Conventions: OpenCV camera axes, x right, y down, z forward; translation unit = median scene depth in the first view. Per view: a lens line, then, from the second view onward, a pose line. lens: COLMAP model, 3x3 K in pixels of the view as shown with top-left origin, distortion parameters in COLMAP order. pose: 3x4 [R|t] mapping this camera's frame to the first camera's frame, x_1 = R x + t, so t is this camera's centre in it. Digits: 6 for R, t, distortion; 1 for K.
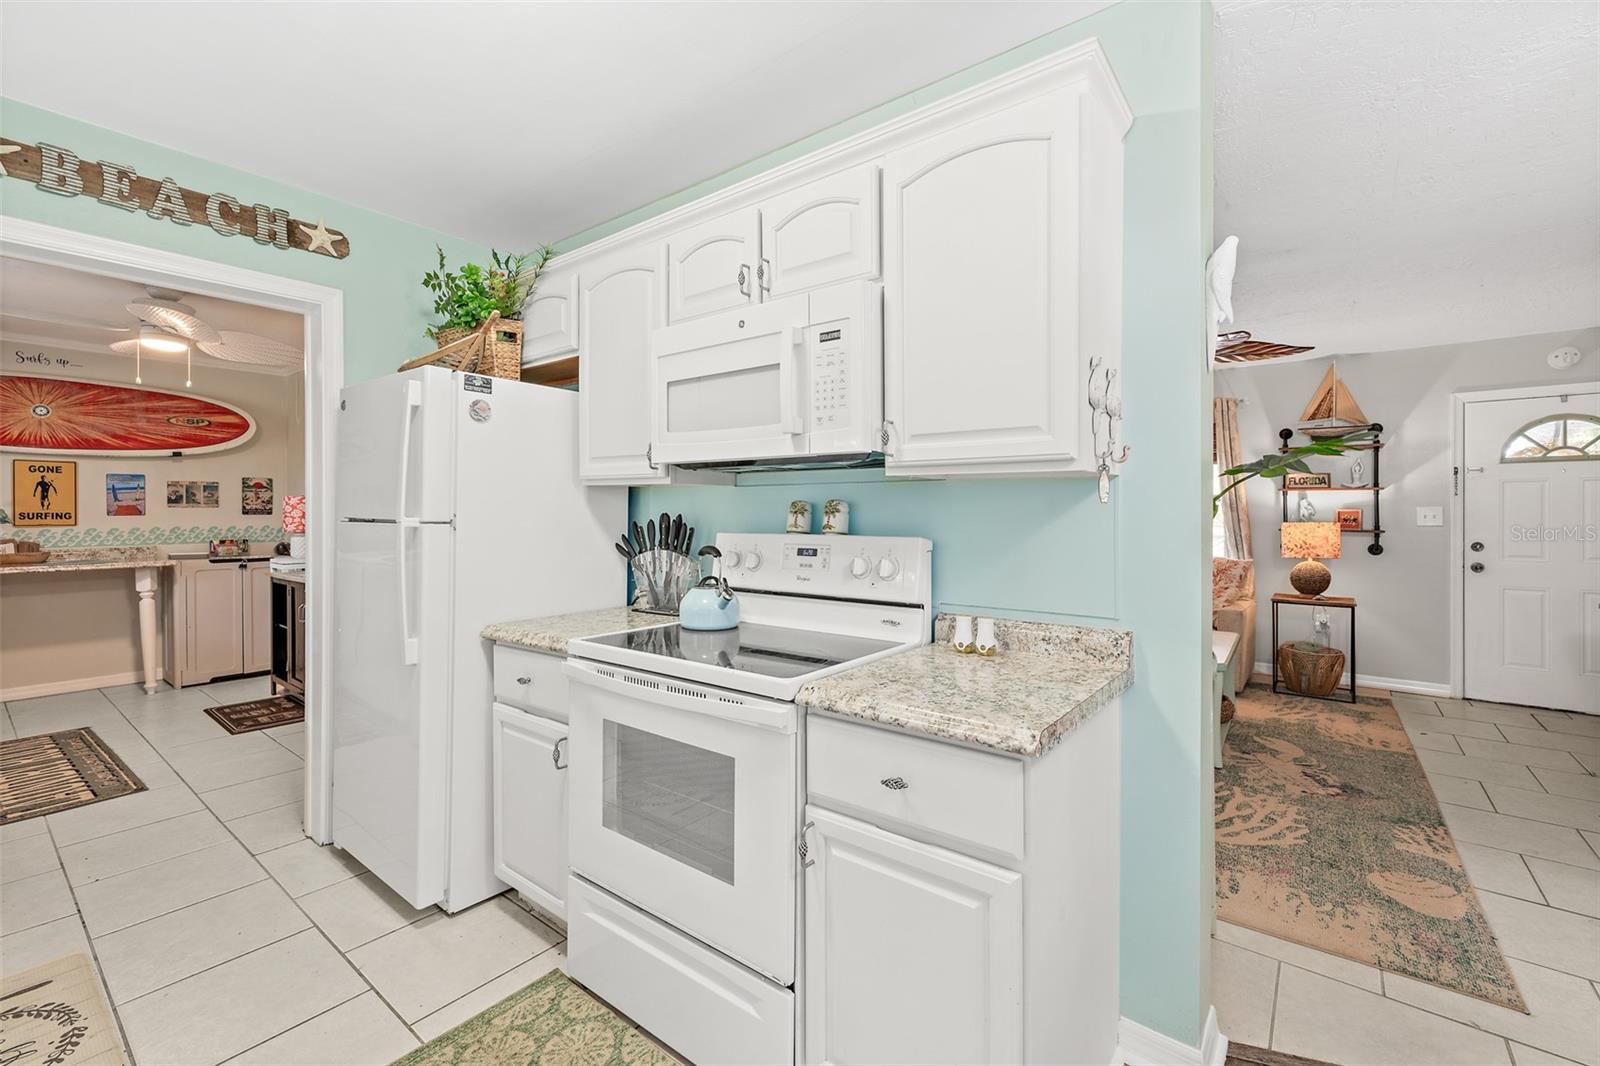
lens RADIAL K [[680.7, 0, 792.1], [0, 680.7, 514.8], [0, 0, 1]] dist [0.007281, -0.002059]
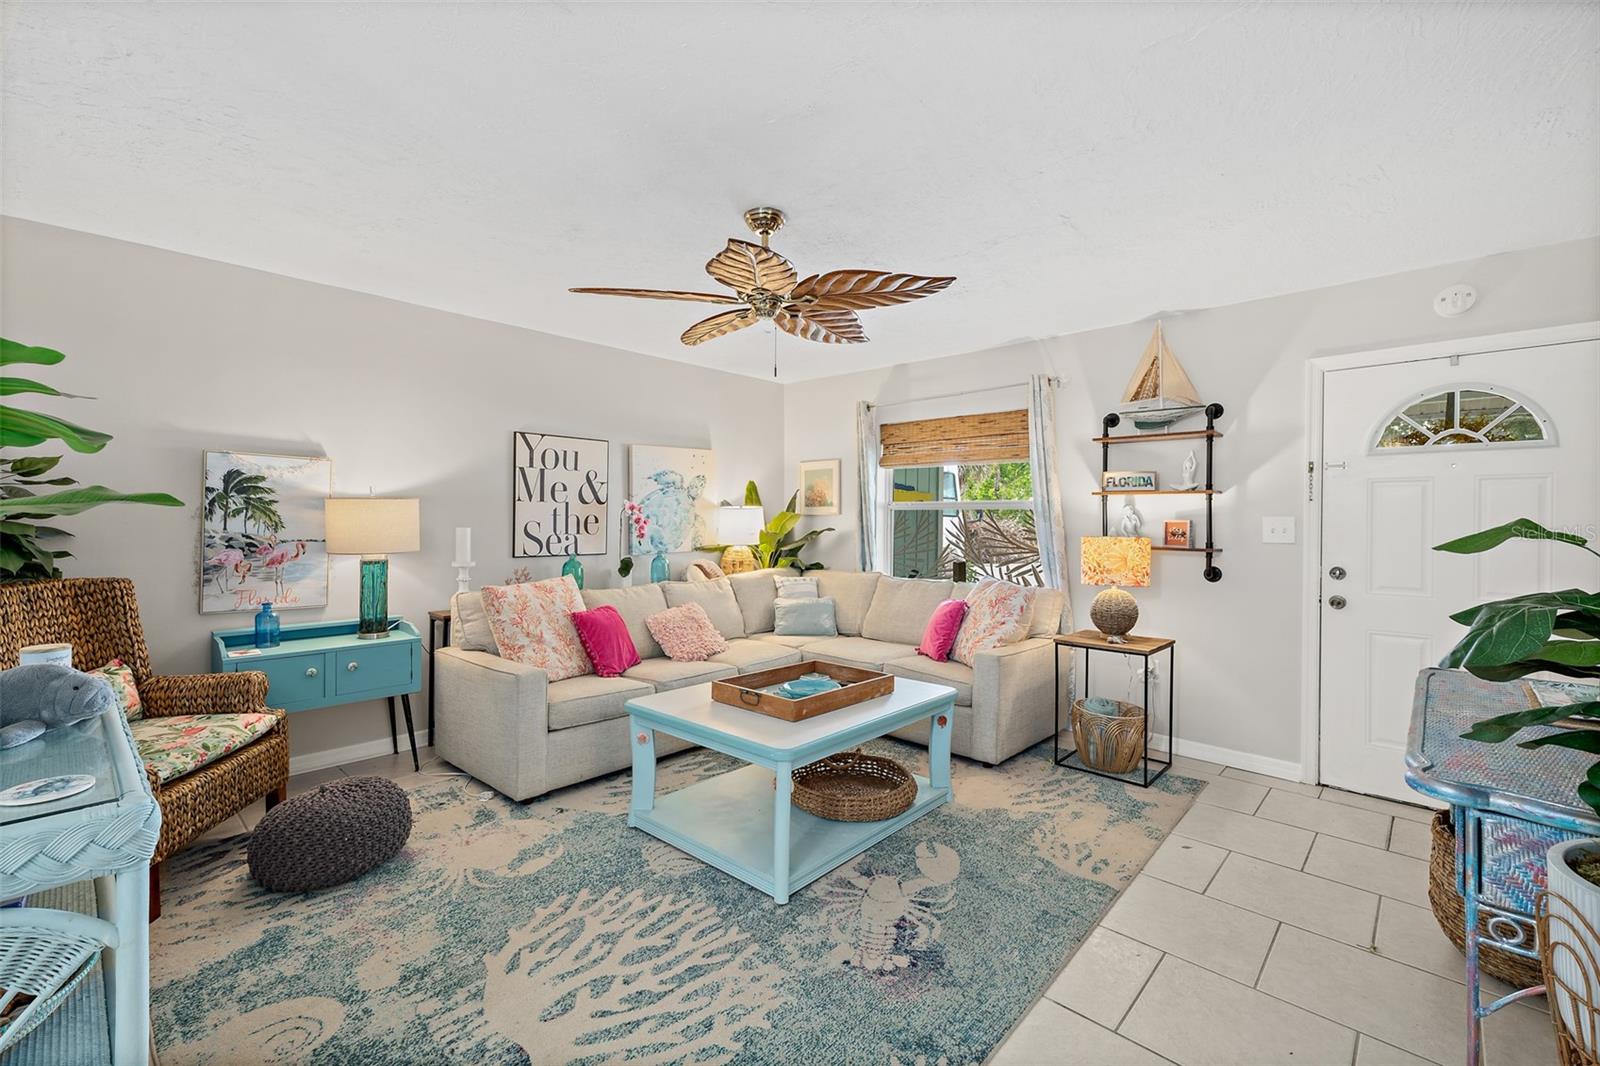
lens RADIAL K [[680.7, 0, 794.8], [0, 680.7, 525.7], [0, 0, 1]] dist [0.007281, -0.002059]
pose [[0.995923, 0.005908, -0.090018, 0.523780], [-0.005334, 0.999964, 0.006613, -0.004825], [0.090054, -0.006105, 0.995918, 0.251415]]
